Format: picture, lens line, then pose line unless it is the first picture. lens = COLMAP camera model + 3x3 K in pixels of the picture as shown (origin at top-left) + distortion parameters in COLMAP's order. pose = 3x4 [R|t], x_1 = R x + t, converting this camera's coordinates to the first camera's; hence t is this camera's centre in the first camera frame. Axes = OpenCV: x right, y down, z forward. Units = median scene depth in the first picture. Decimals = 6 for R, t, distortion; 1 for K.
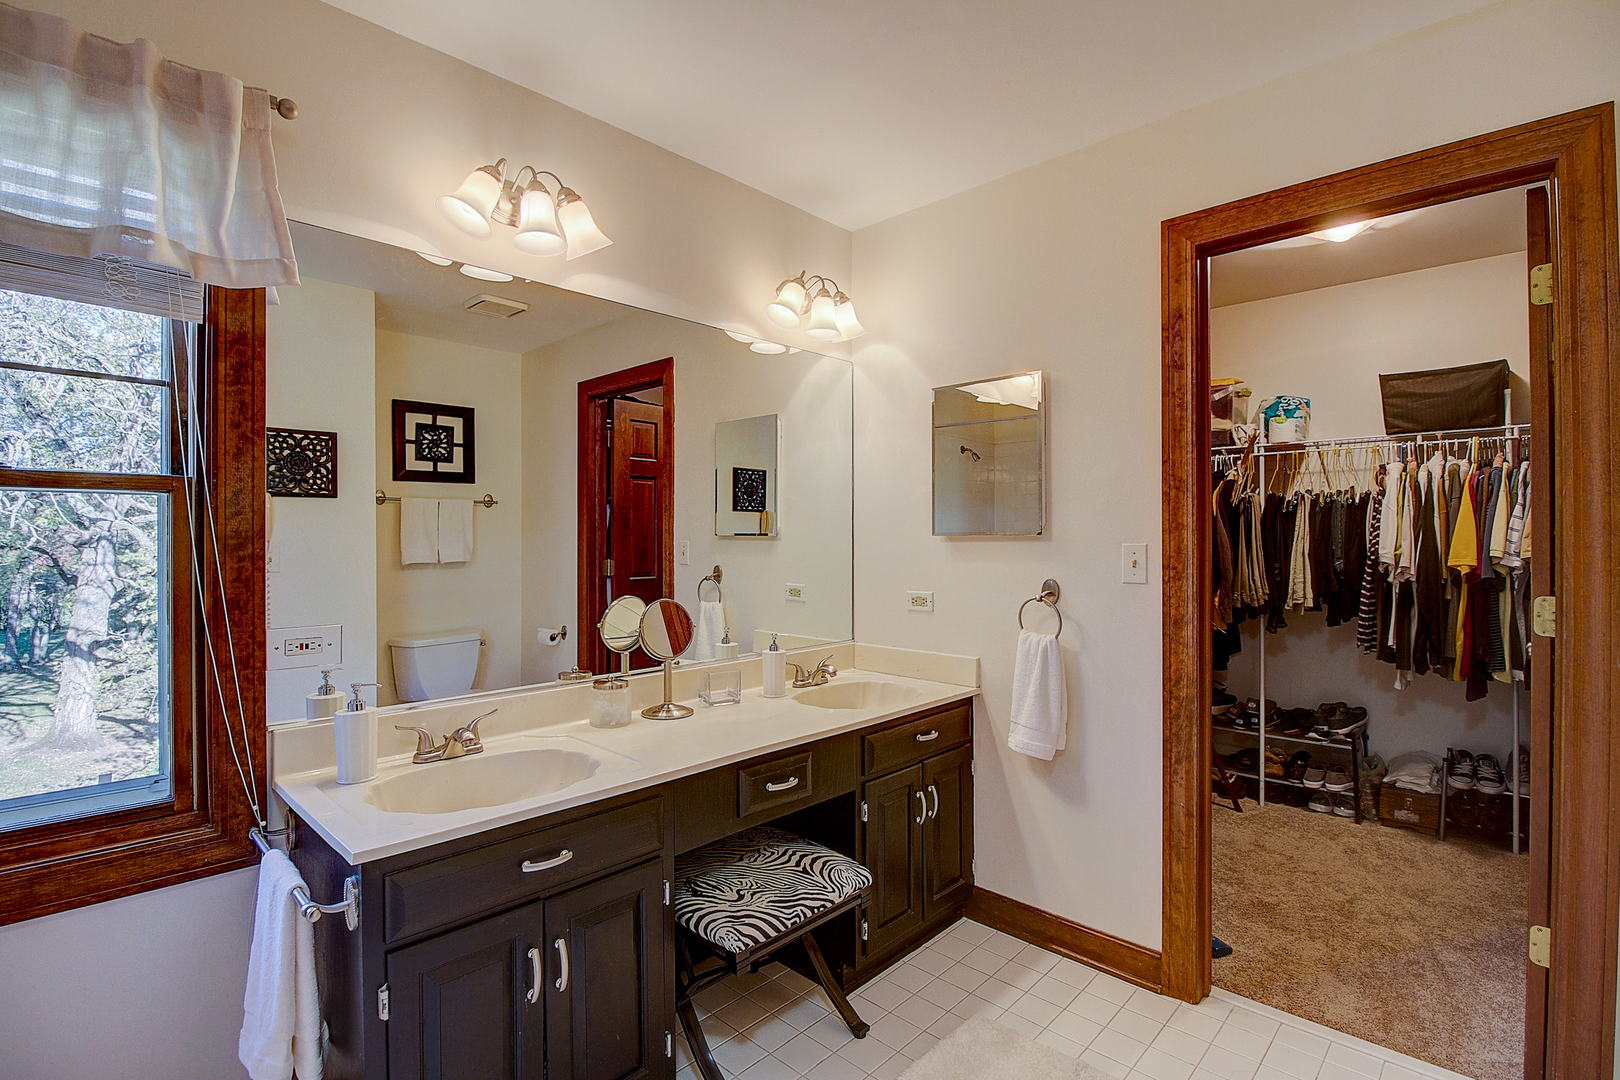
lens RADIAL K [[757.0, 0, 810.3], [0, 757.0, 539.1], [0, 0, 1]] dist [0.000927, -0.008795]
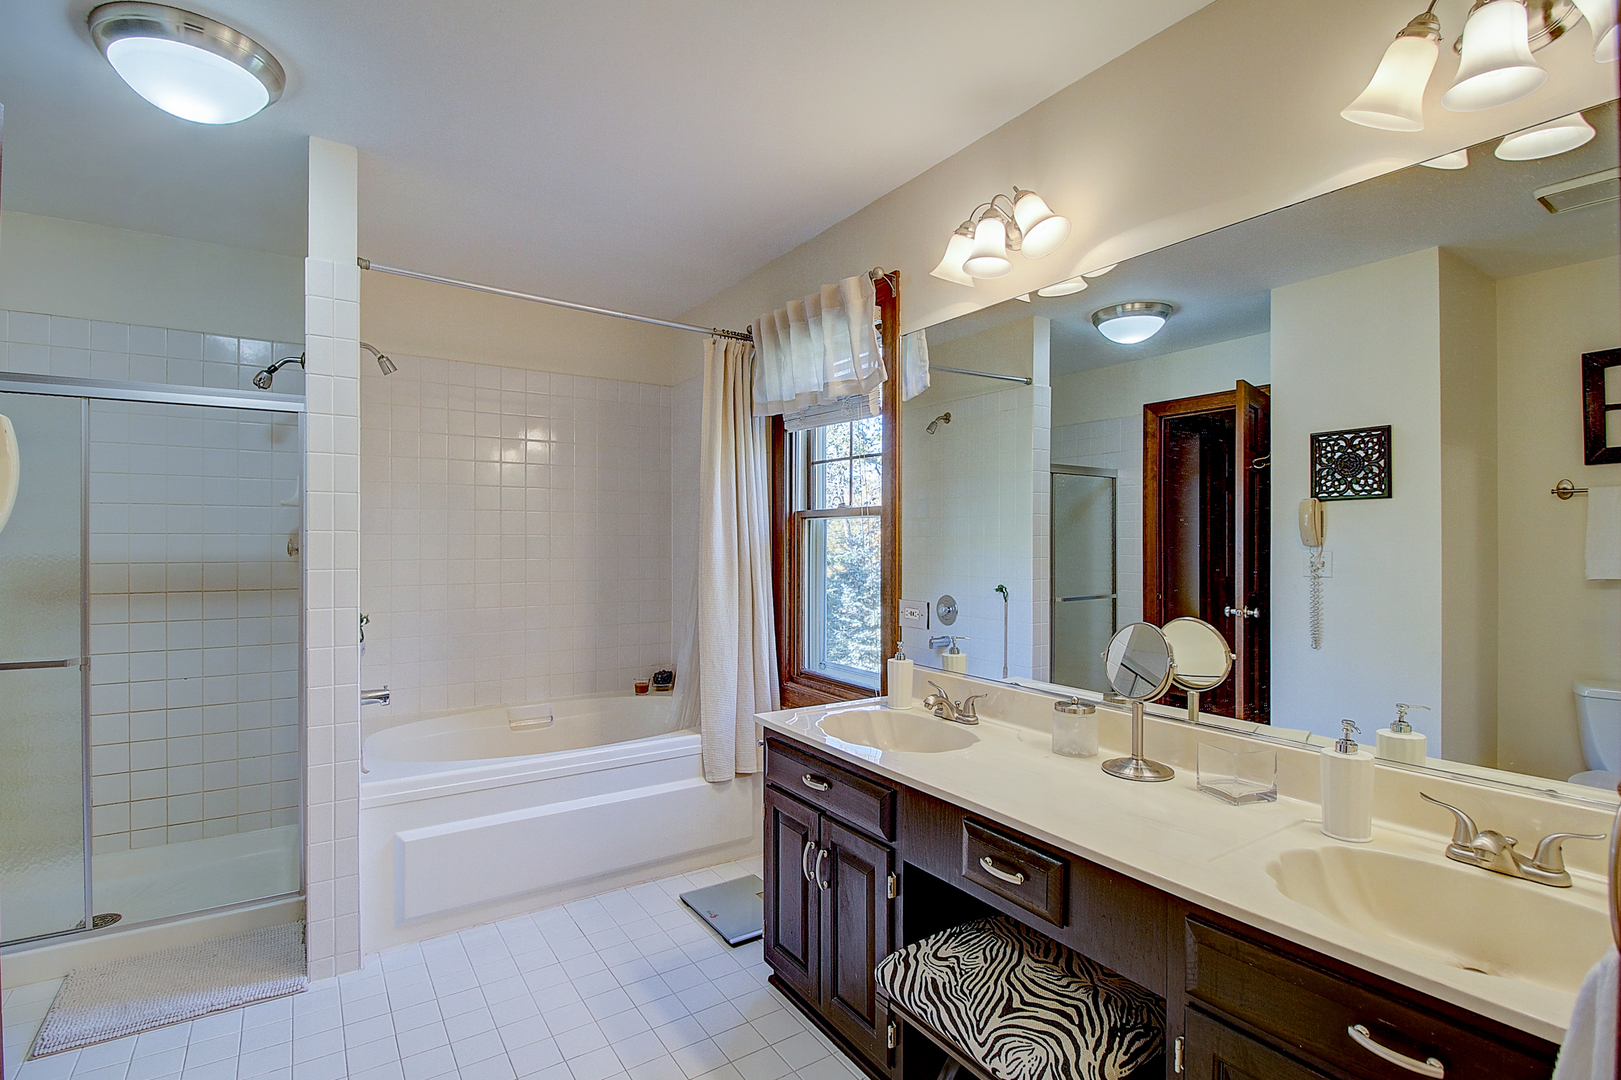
lens RADIAL K [[757.5, 0, 810.8], [0, 757.5, 539.1], [0, 0, 1]] dist [0.000927, -0.008795]
pose [[-0.210134, -0.002574, -0.977669, 0.402659], [-0.003813, 0.999991, -0.001813, -0.001367], [0.977665, 0.003347, -0.210142, 0.530886]]
